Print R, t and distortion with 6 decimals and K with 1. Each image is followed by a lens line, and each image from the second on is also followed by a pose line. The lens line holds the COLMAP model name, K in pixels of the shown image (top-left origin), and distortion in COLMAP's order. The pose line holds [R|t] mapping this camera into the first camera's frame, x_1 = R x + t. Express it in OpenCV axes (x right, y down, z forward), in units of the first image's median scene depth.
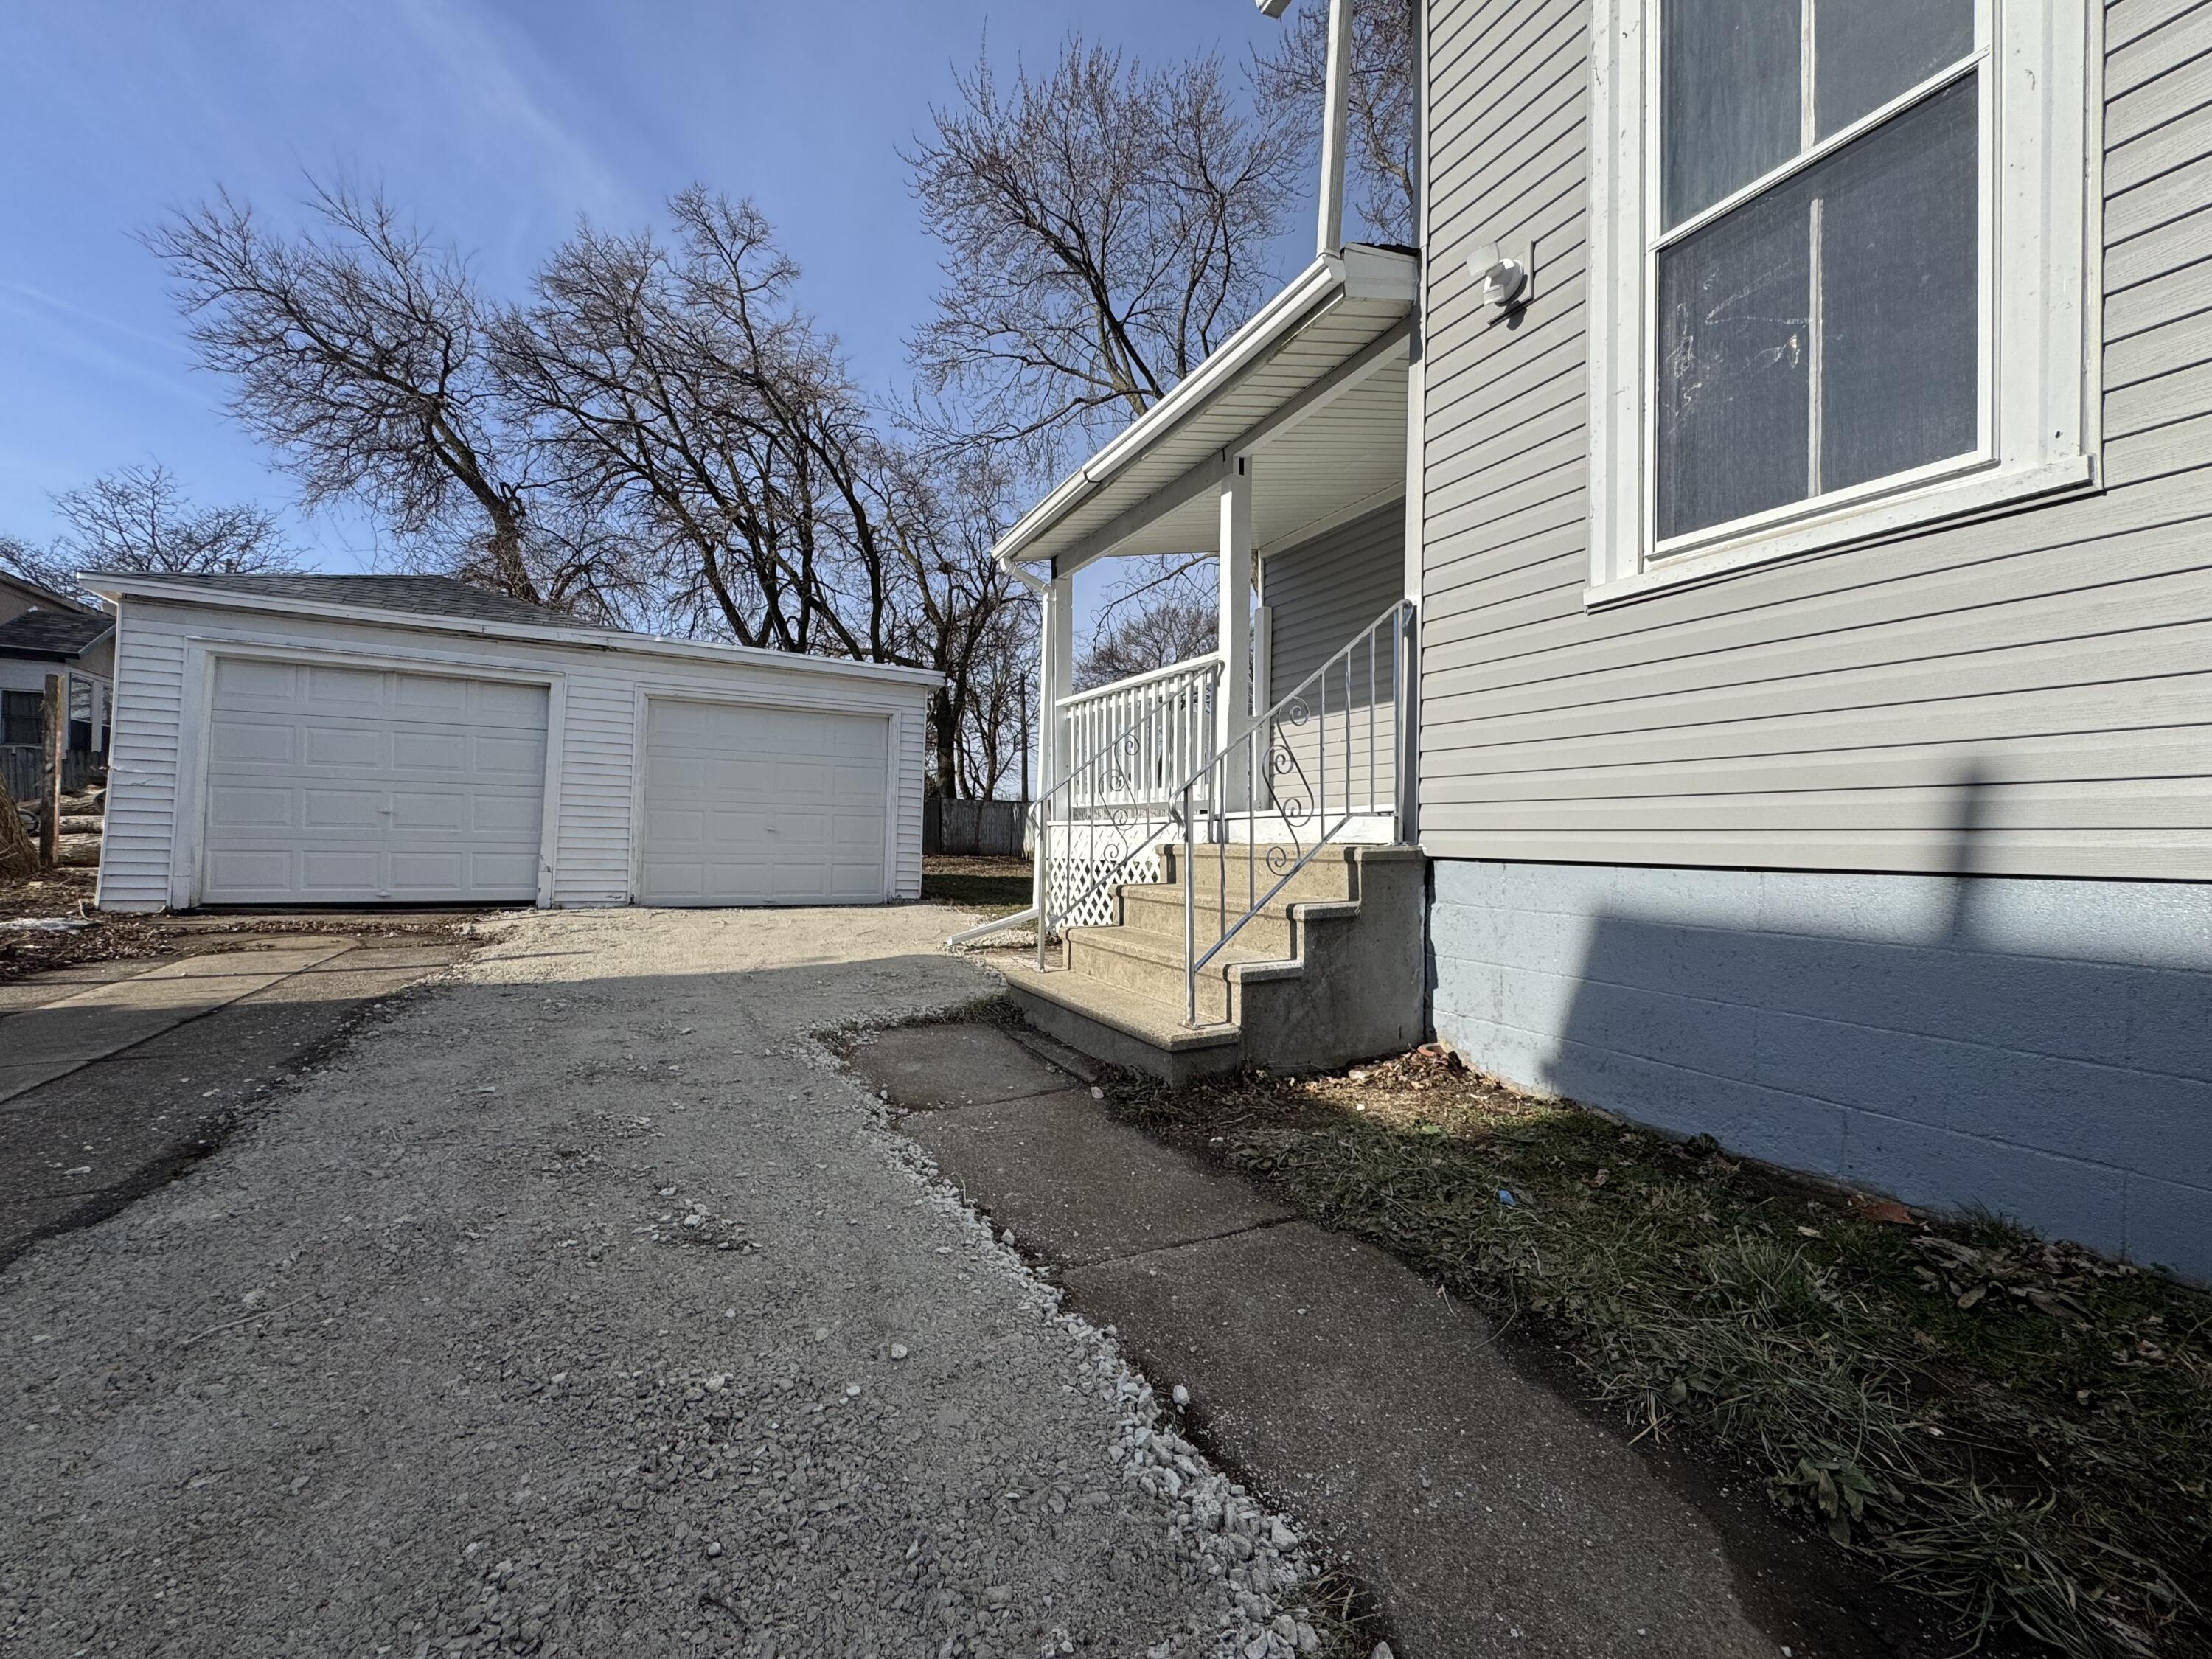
lens RADIAL K [[883.4, 0, 1107.2], [0, 883.4, 830.4], [0, 0, 1]] dist [-0.002474, 0.000138]
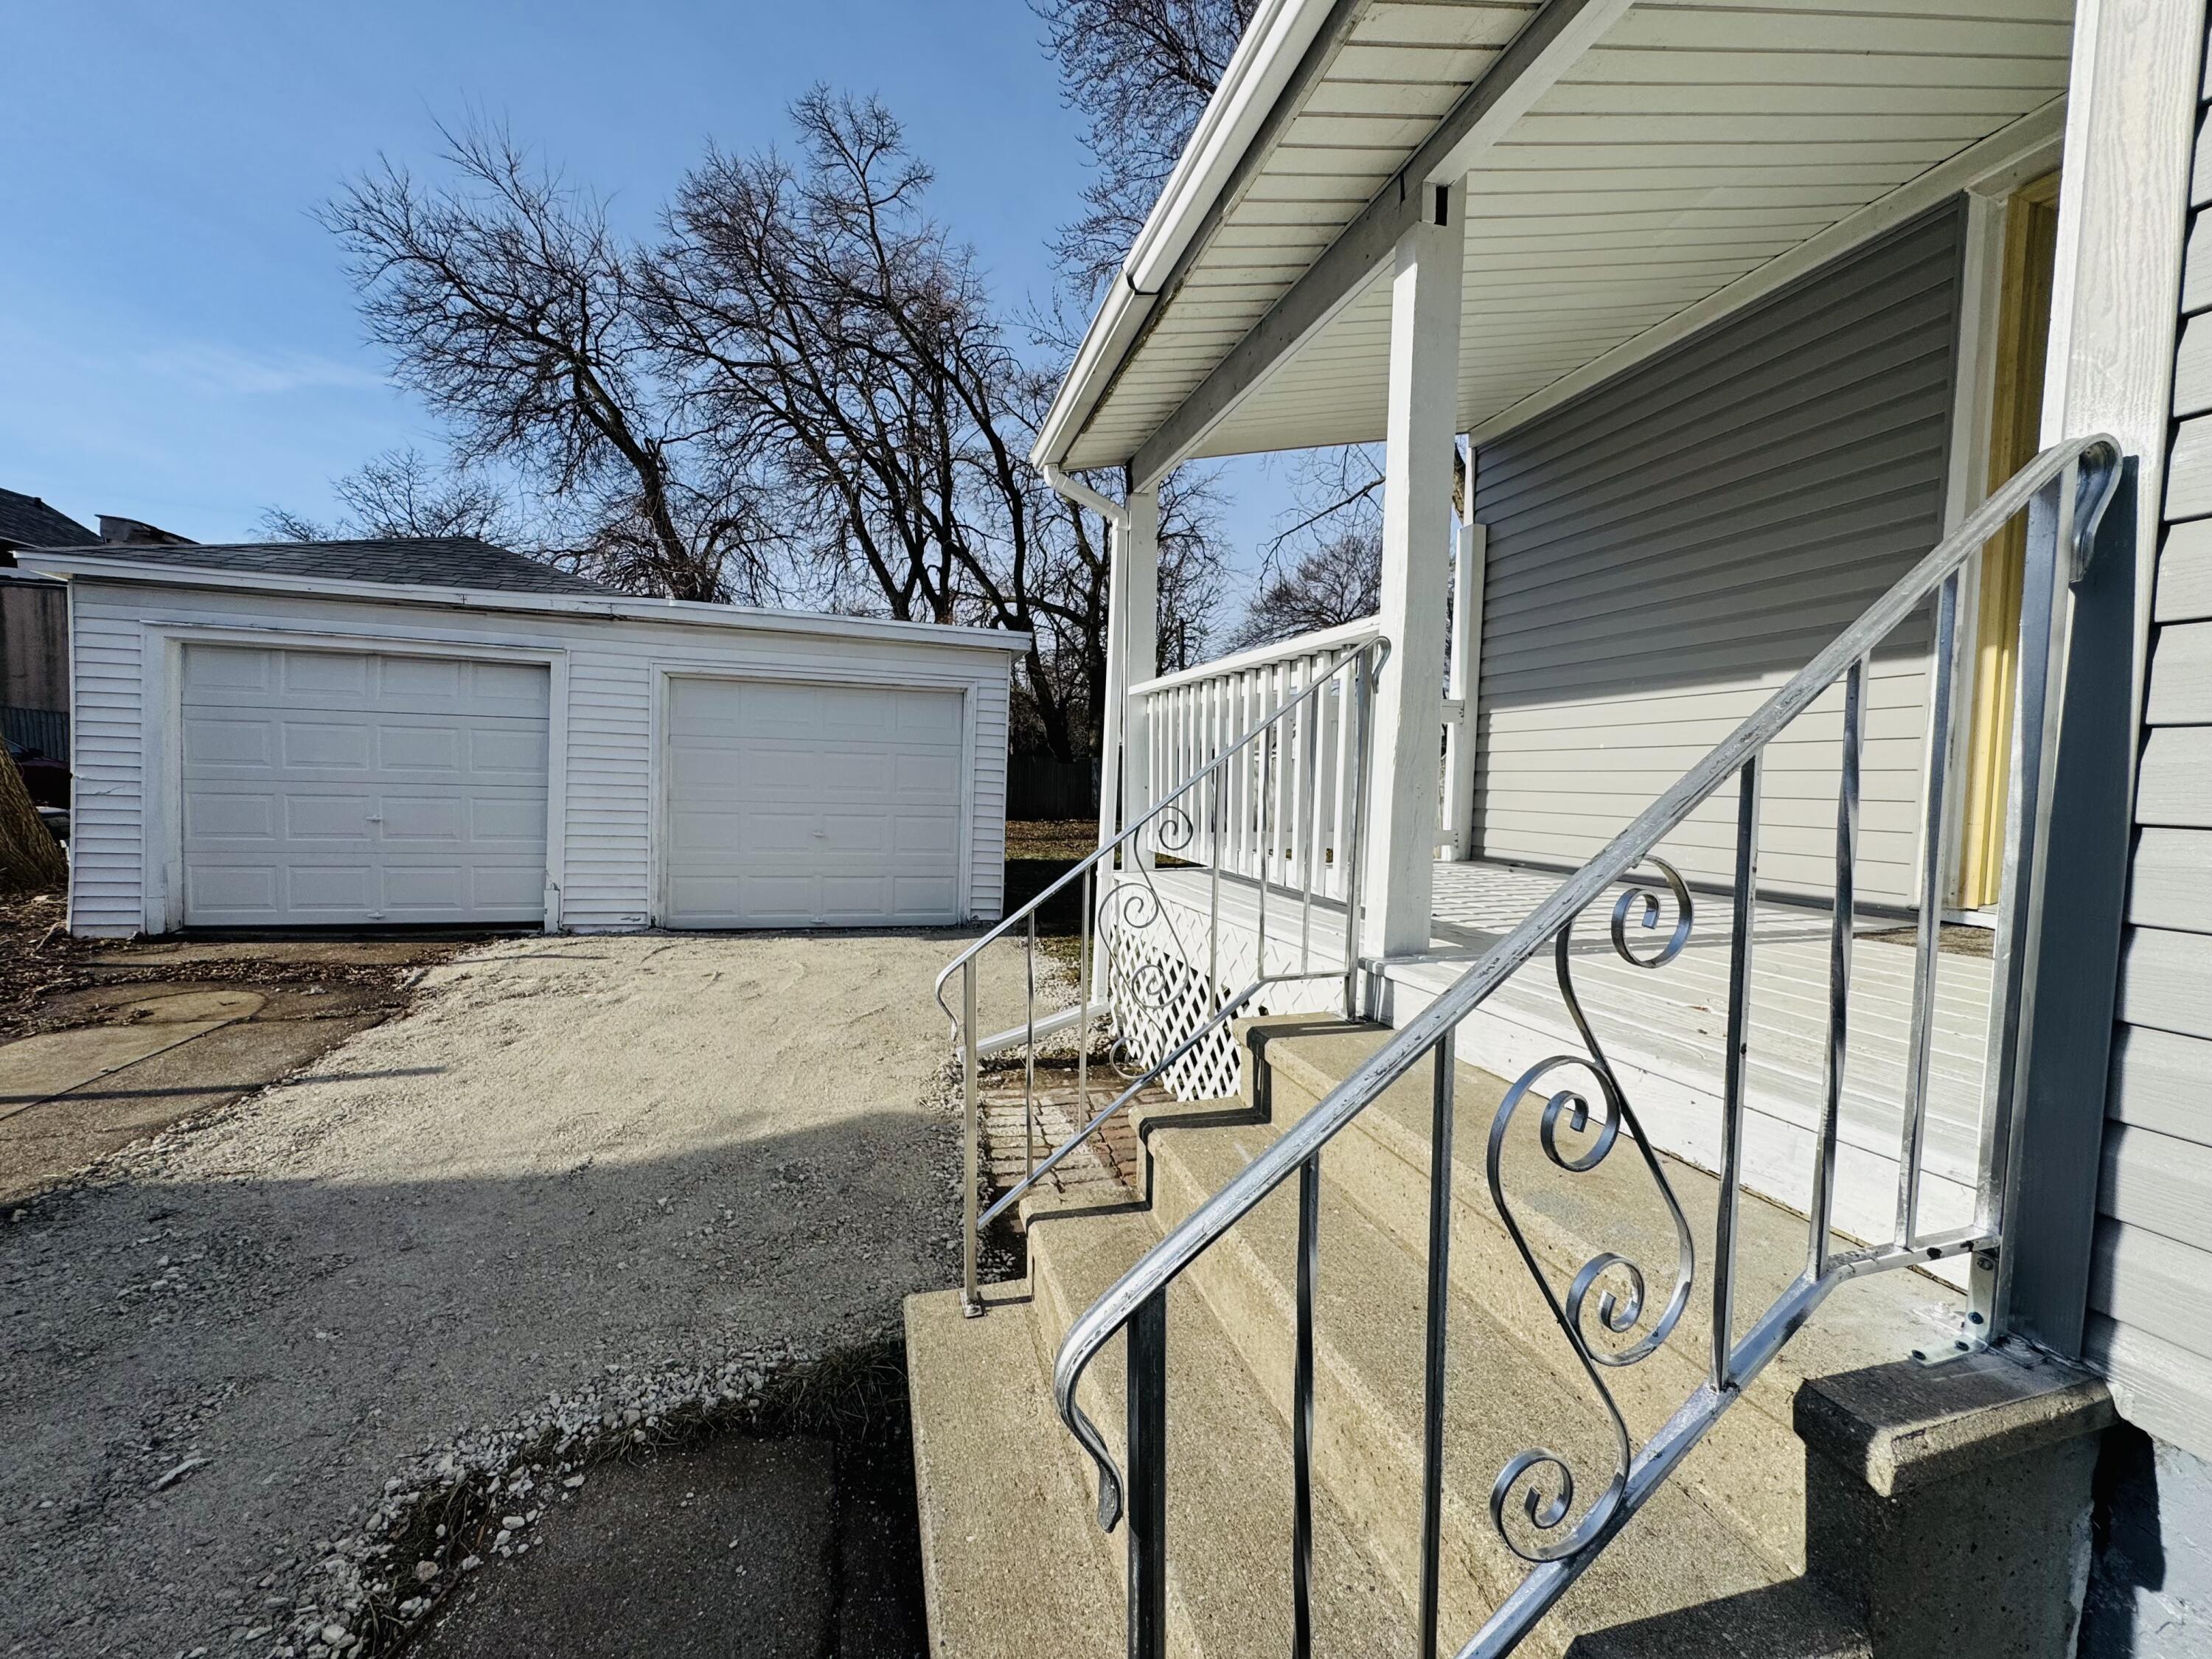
lens RADIAL K [[883.4, 0, 1105.7], [0, 883.4, 828.6], [0, 0, 1]] dist [-0.002474, 0.000138]
pose [[0.979512, 0.019722, -0.200419, 0.020217], [-0.007002, 0.997927, 0.063976, -0.029856], [0.201266, -0.061262, 0.977619, 0.126411]]
